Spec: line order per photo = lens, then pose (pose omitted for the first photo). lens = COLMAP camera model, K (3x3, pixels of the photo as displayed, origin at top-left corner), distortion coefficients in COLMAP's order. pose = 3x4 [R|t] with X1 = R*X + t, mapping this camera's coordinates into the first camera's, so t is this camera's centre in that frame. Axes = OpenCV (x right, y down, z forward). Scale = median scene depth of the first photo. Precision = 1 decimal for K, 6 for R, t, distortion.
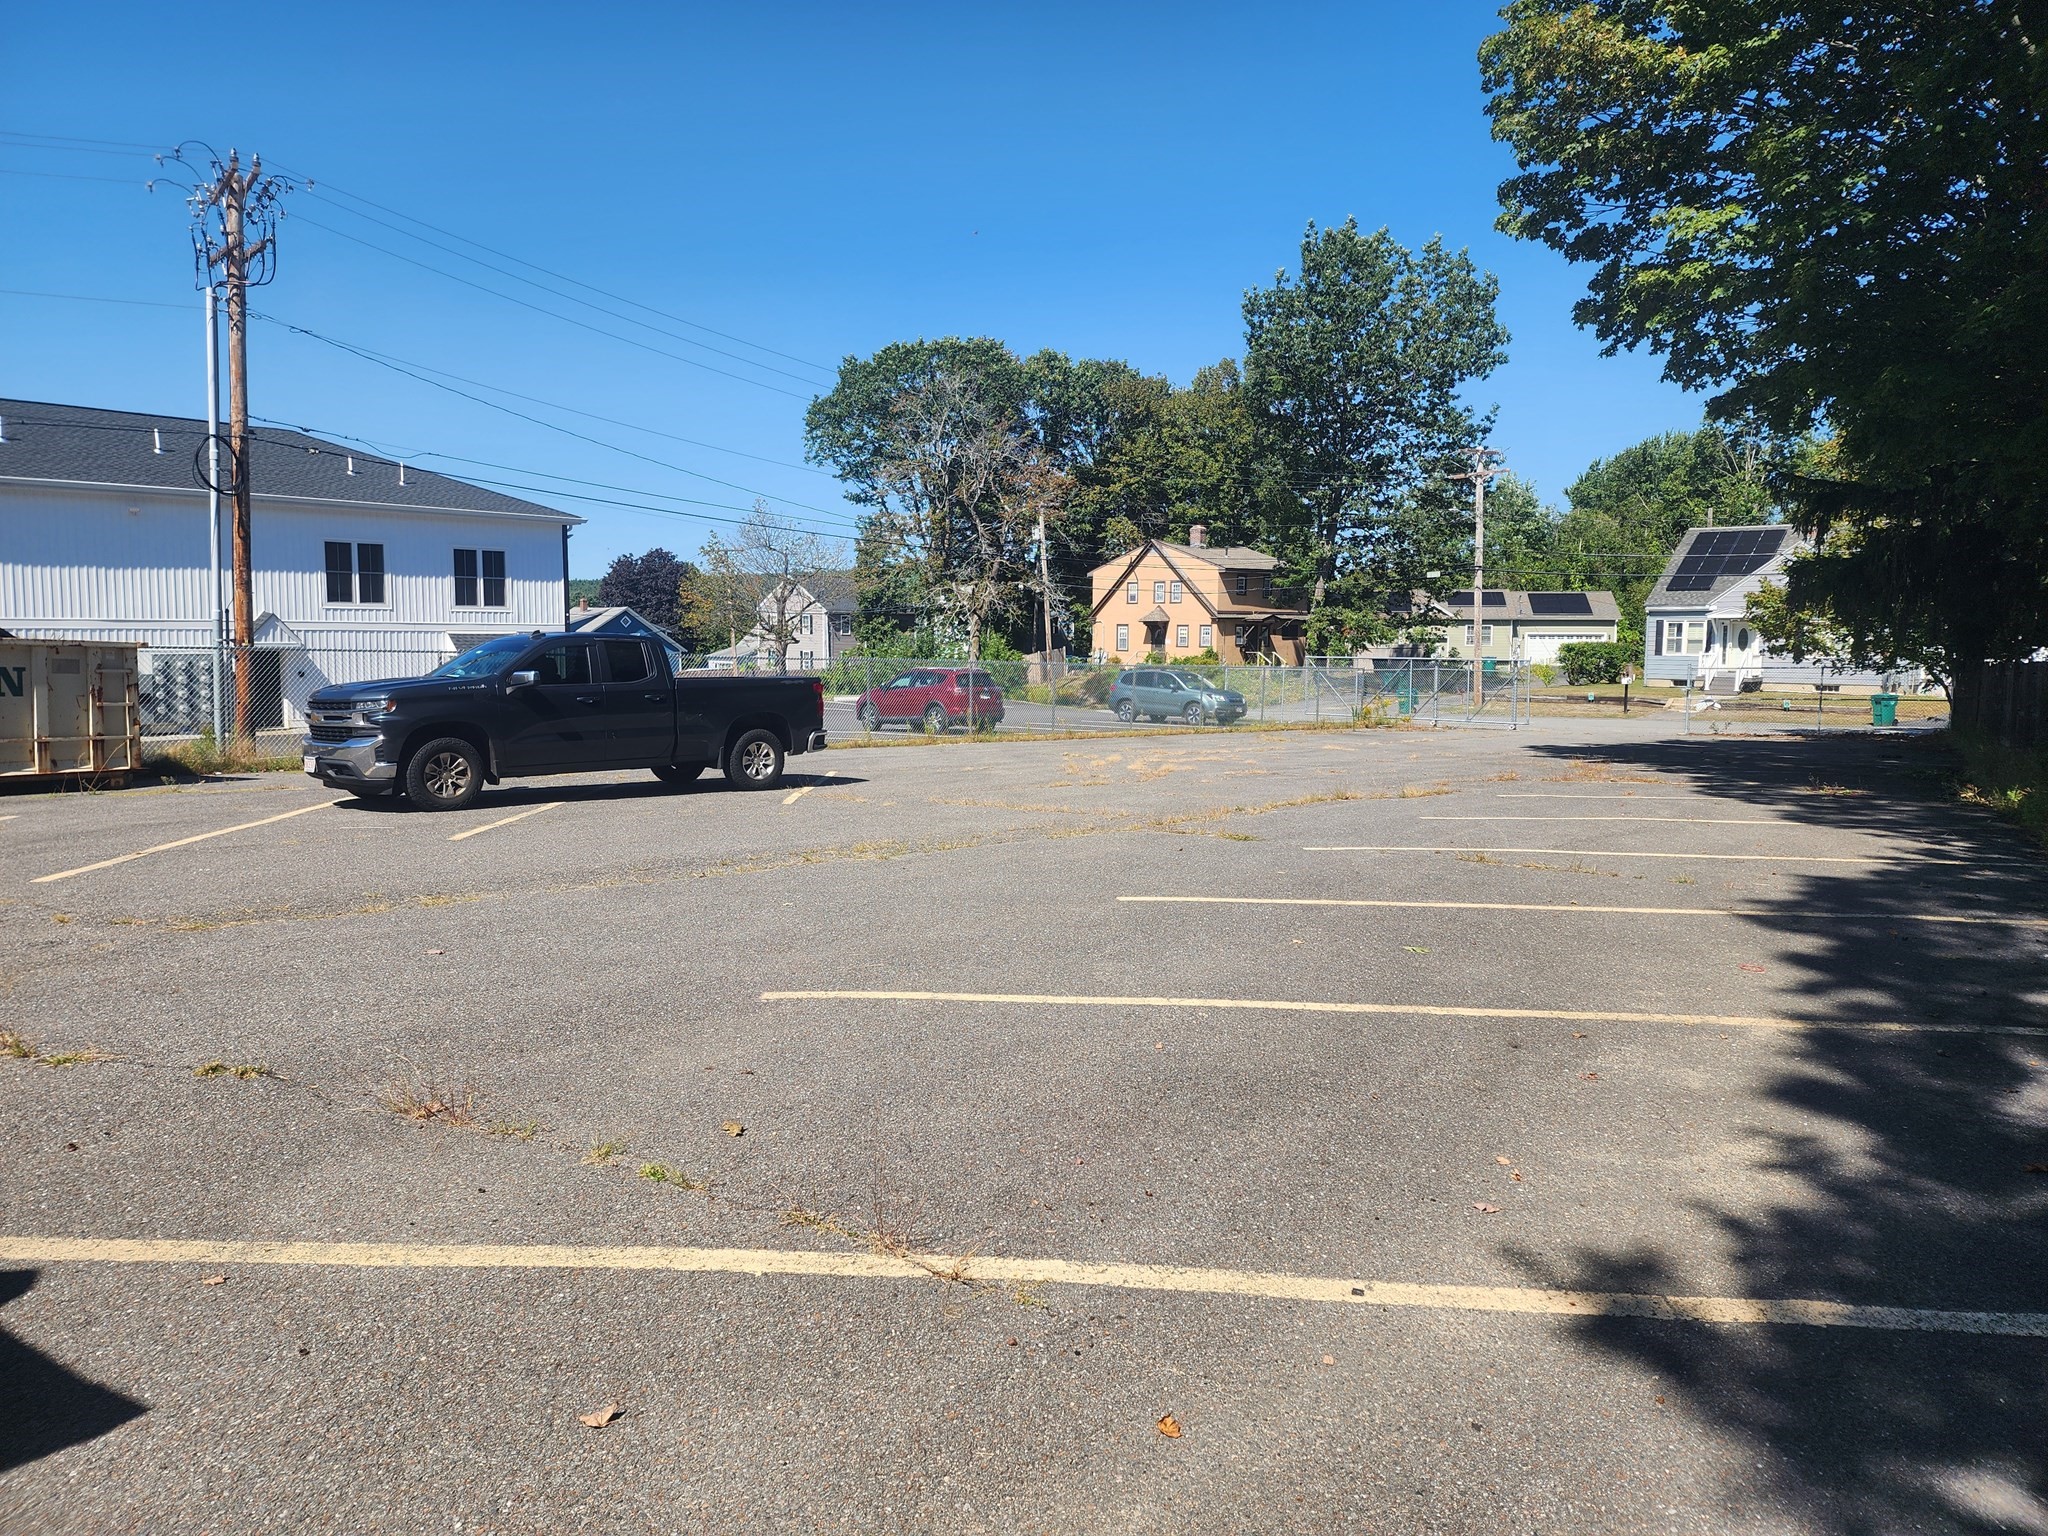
lens RADIAL K [[1383.4, 0, 1024.0], [0, 1383.4, 768.0], [0, 0, 1]] dist [0.000551, -0.000019]
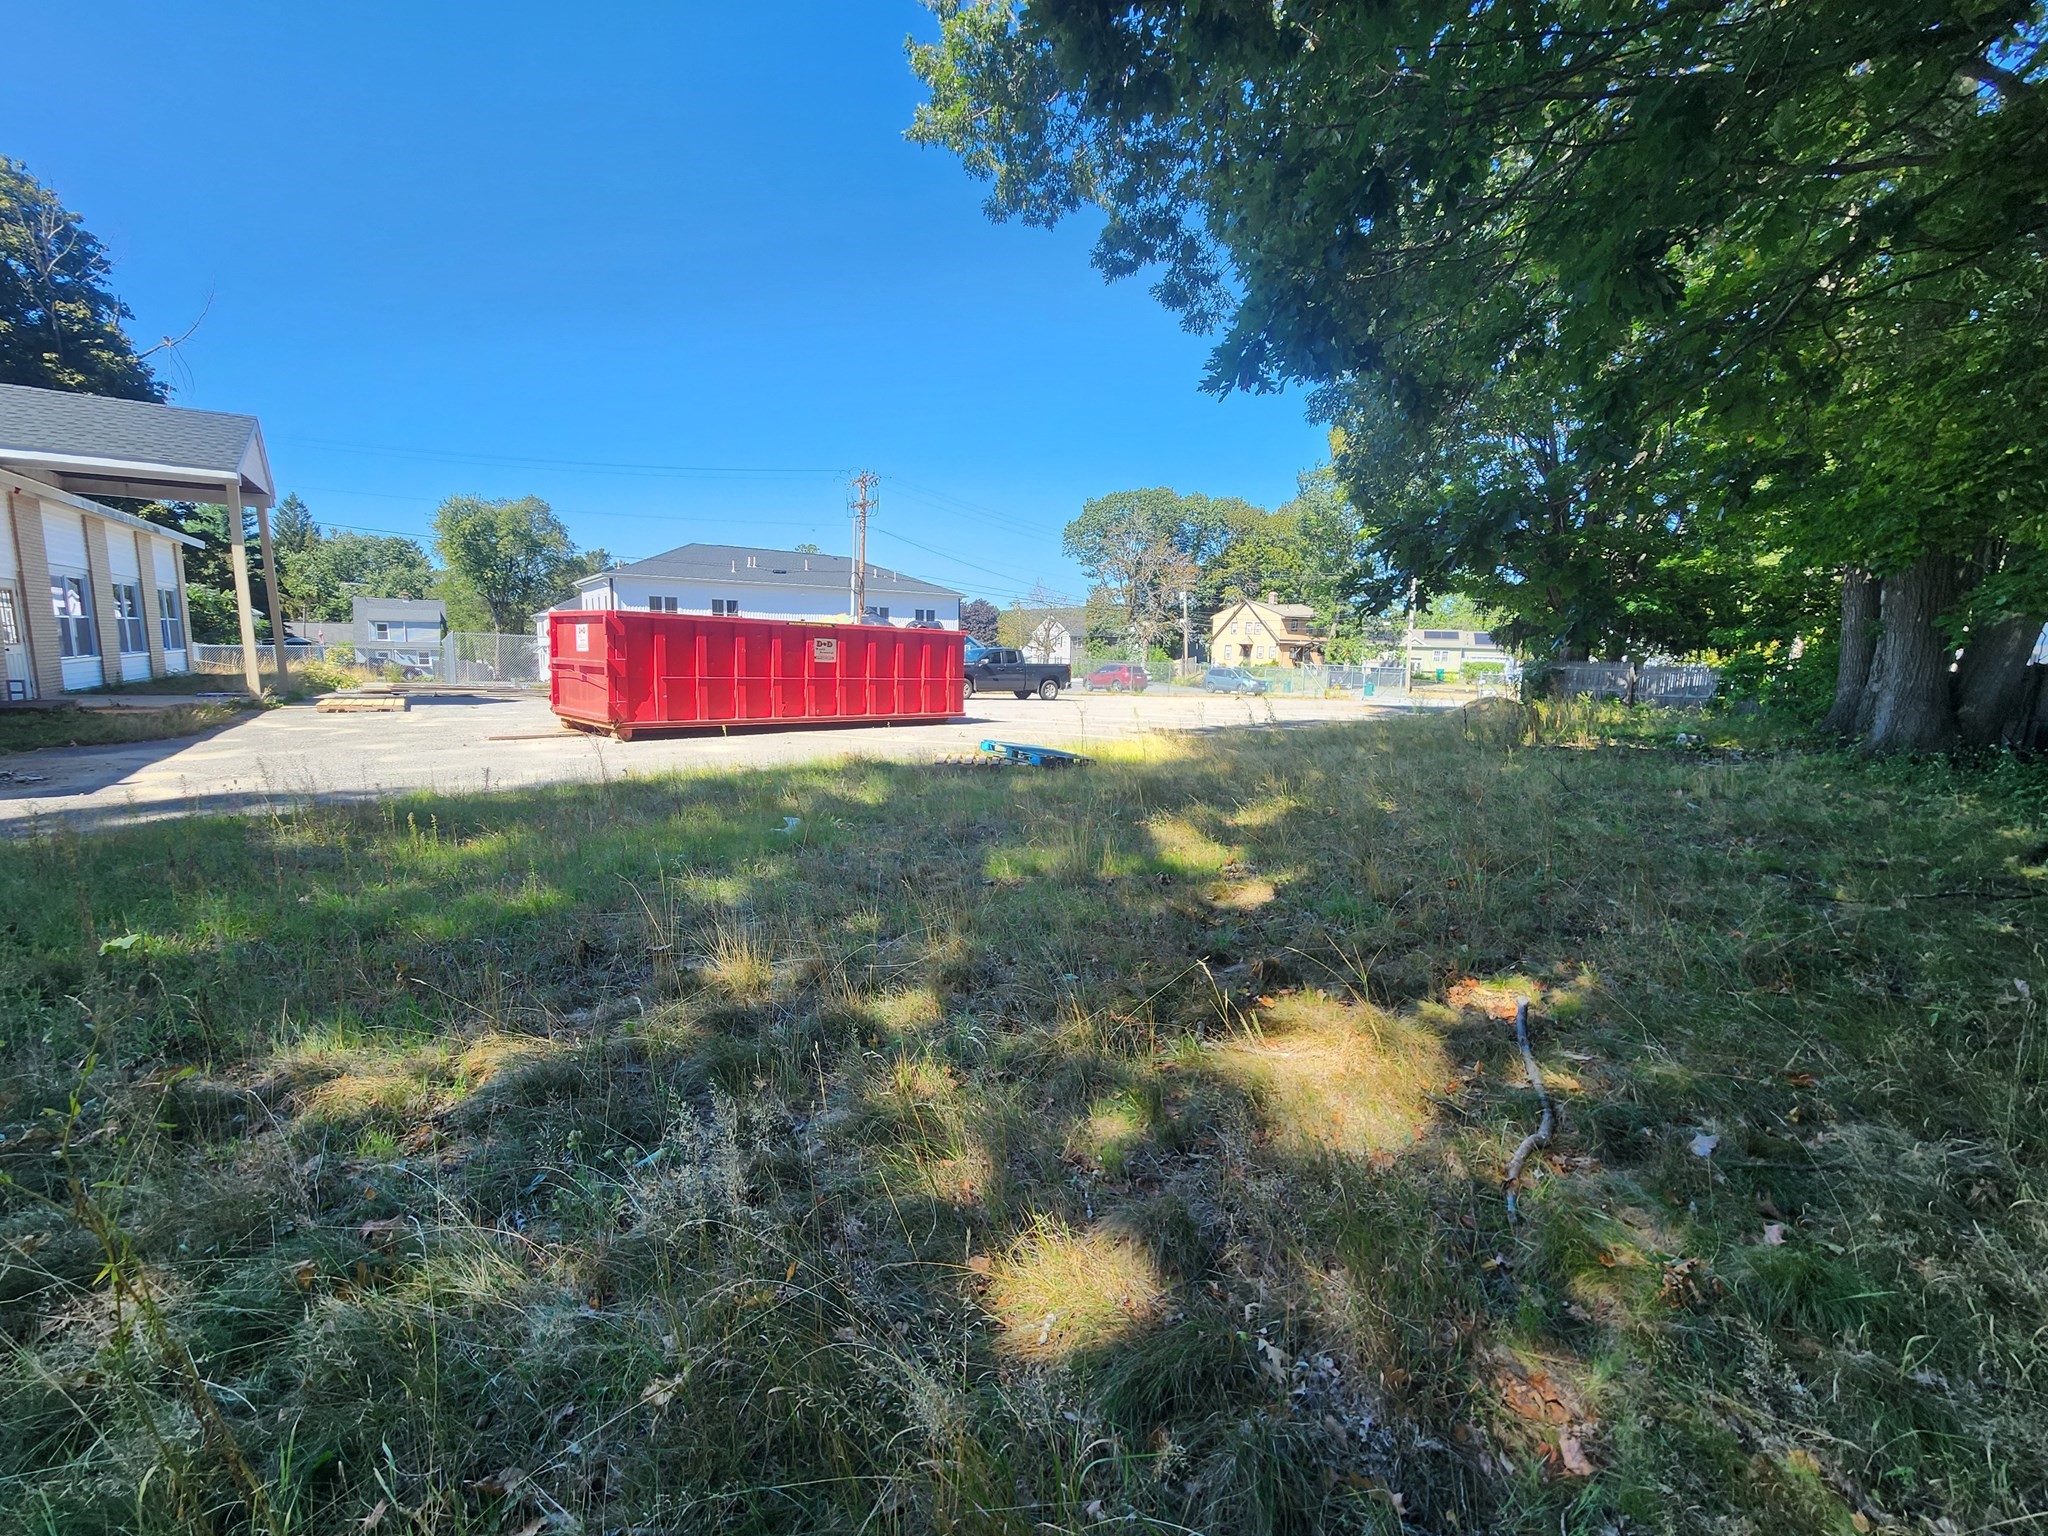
lens RADIAL K [[840.0, 0, 1027.7], [0, 840.0, 773.6], [0, 0, 1]] dist [-0.008451, 0.002984]
pose [[0.981920, 0.048121, -0.183079, 0.021965], [-0.038284, 0.997646, 0.056893, 0.014603], [0.185385, -0.048855, 0.981451, -0.168503]]
